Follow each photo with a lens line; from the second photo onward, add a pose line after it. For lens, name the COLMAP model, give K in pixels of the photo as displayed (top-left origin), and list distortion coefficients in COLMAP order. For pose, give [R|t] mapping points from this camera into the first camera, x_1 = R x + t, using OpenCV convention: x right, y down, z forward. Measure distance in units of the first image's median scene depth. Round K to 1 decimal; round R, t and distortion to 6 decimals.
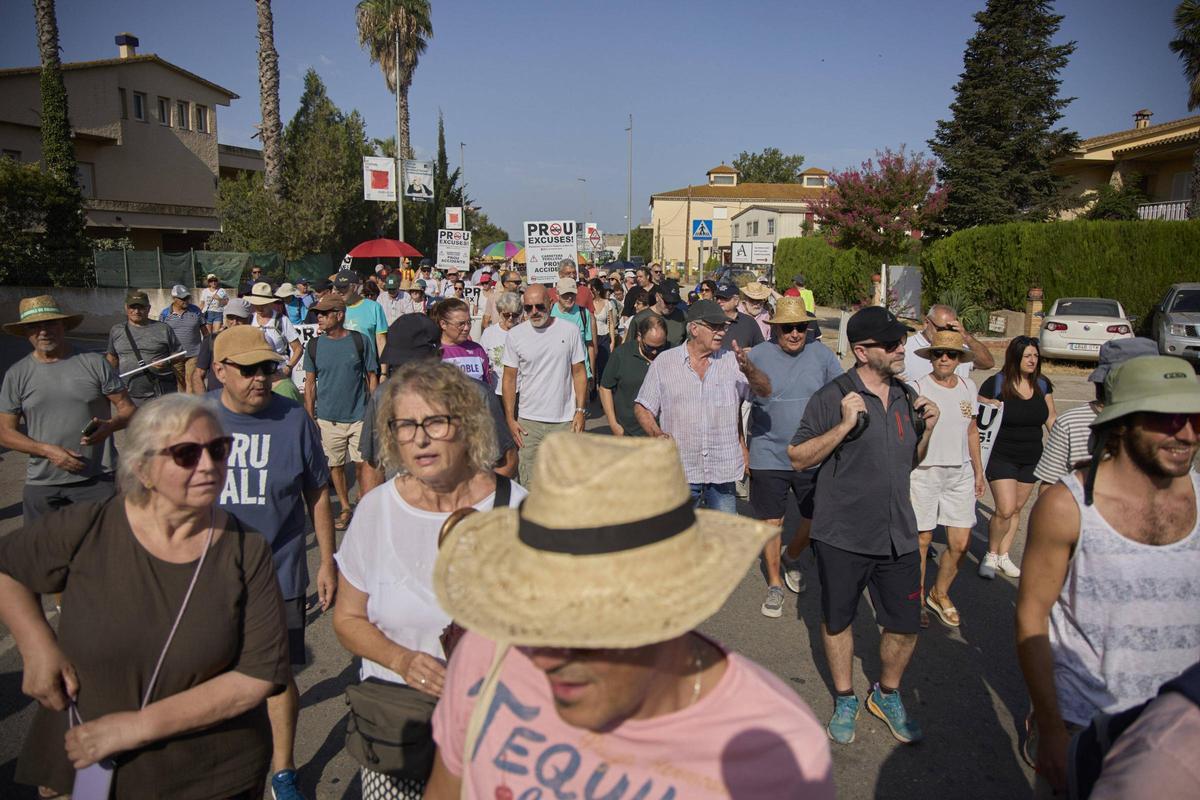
lens RADIAL K [[1049.4, 0, 600.0], [0, 1049.4, 400.0], [0, 0, 1]] dist [-0.047972, 0.082078]
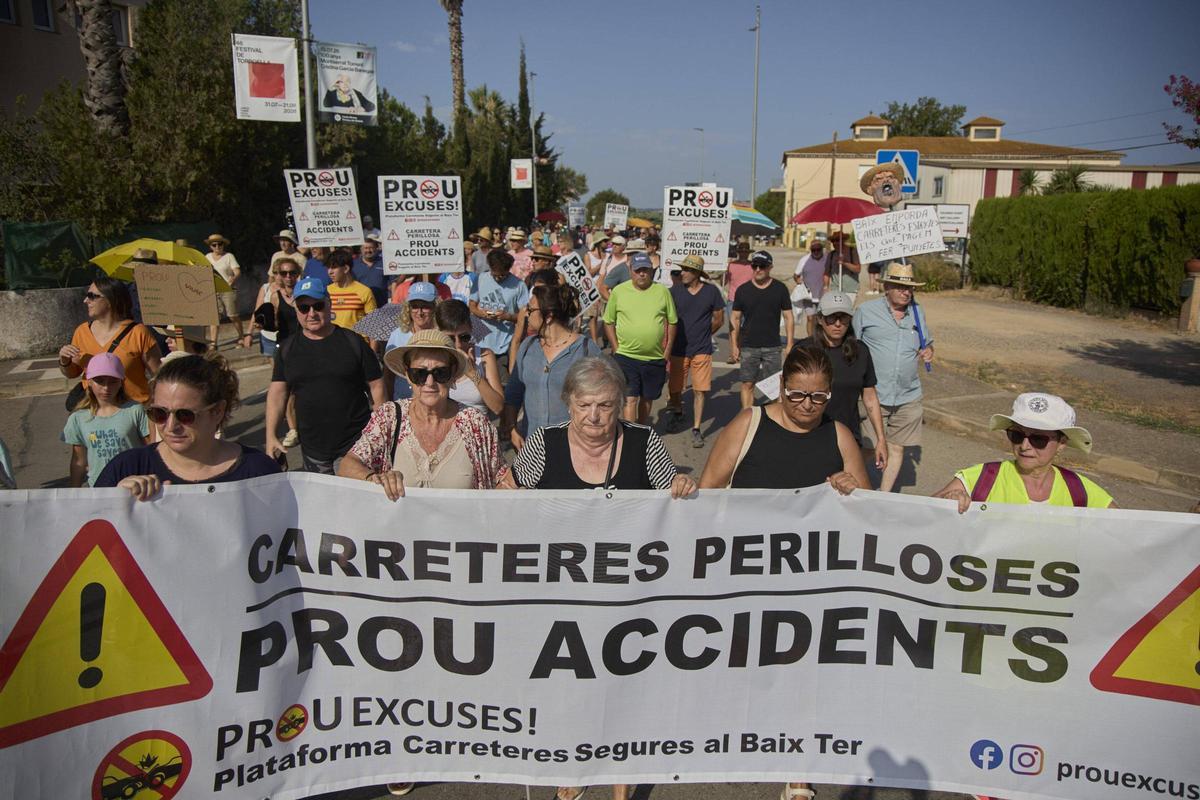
lens RADIAL K [[1045.0, 0, 595.7], [0, 1045.0, 440.9], [0, 0, 1]] dist [-0.058845, 0.076153]
pose [[0.992251, 0.023645, -0.121978, 0.010154], [-0.015171, 0.997436, 0.069934, -0.034452], [0.123319, -0.067542, 0.990066, 0.246425]]
